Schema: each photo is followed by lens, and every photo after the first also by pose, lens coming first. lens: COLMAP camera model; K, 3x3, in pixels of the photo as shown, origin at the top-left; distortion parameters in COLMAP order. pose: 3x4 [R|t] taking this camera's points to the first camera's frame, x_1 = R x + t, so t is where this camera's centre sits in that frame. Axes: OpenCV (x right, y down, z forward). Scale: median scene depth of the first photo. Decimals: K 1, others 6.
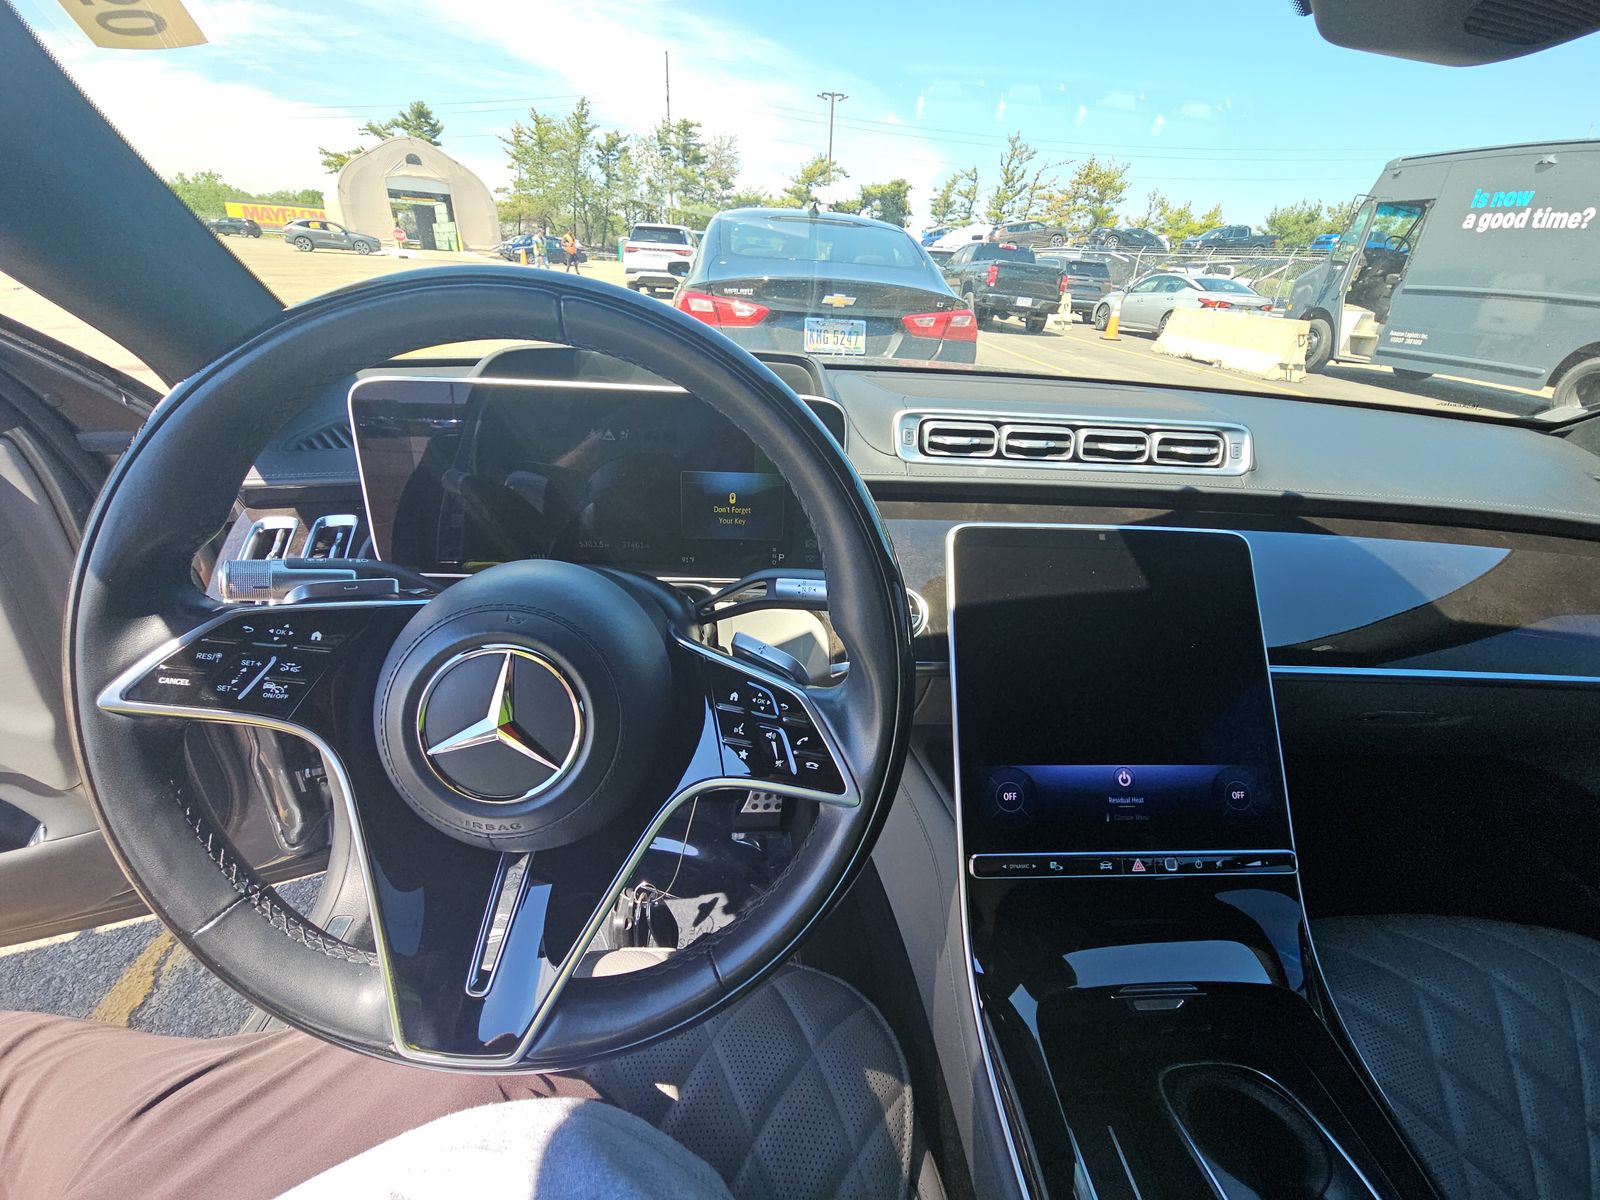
lens RADIAL K [[642.8, 0, 800.7], [0, 642.8, 604.0], [0, 0, 1]] dist [0.010327, -0.000234]
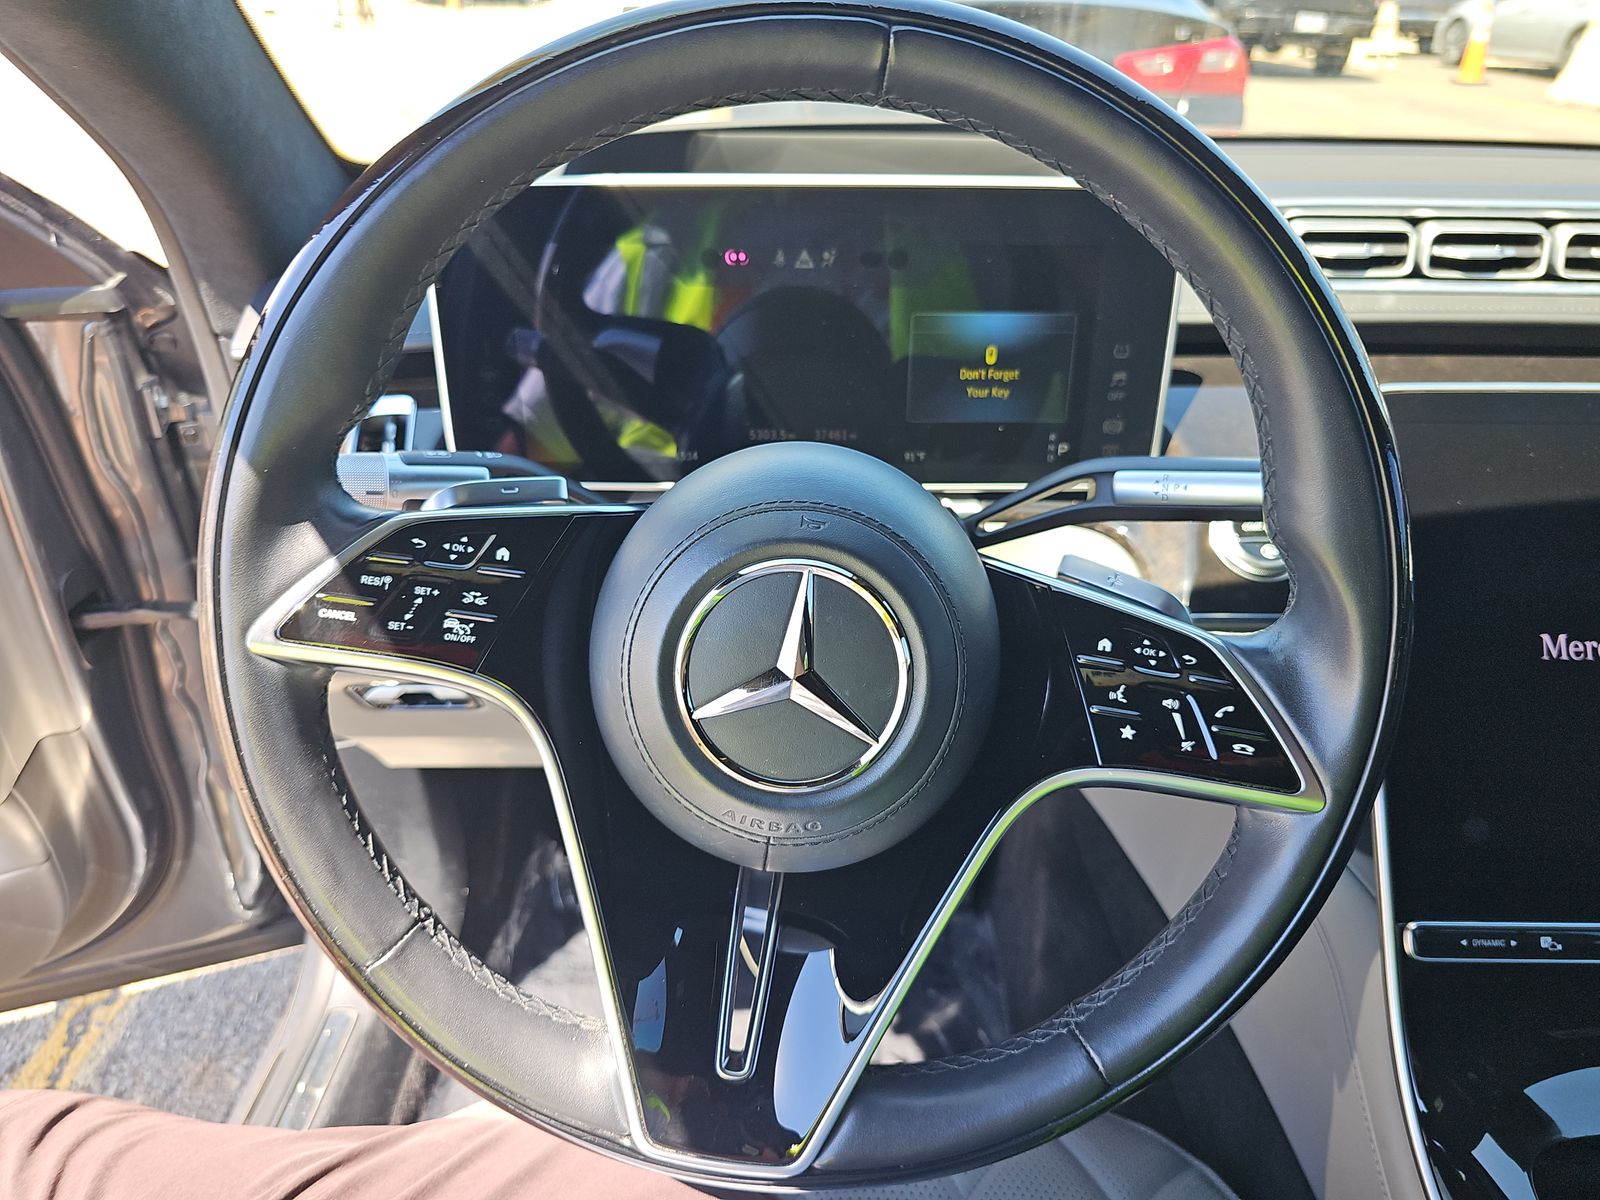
lens RADIAL K [[1070.3, 0, 791.8], [0, 1070.3, 599.3], [0, 0, 1]] dist [0.041638, -0.046590]
pose [[0.994934, -0.004637, -0.100424, -0.258925], [0.007986, 0.999424, 0.032977, 0.049740], [0.100213, -0.033612, 0.994398, -0.091118]]
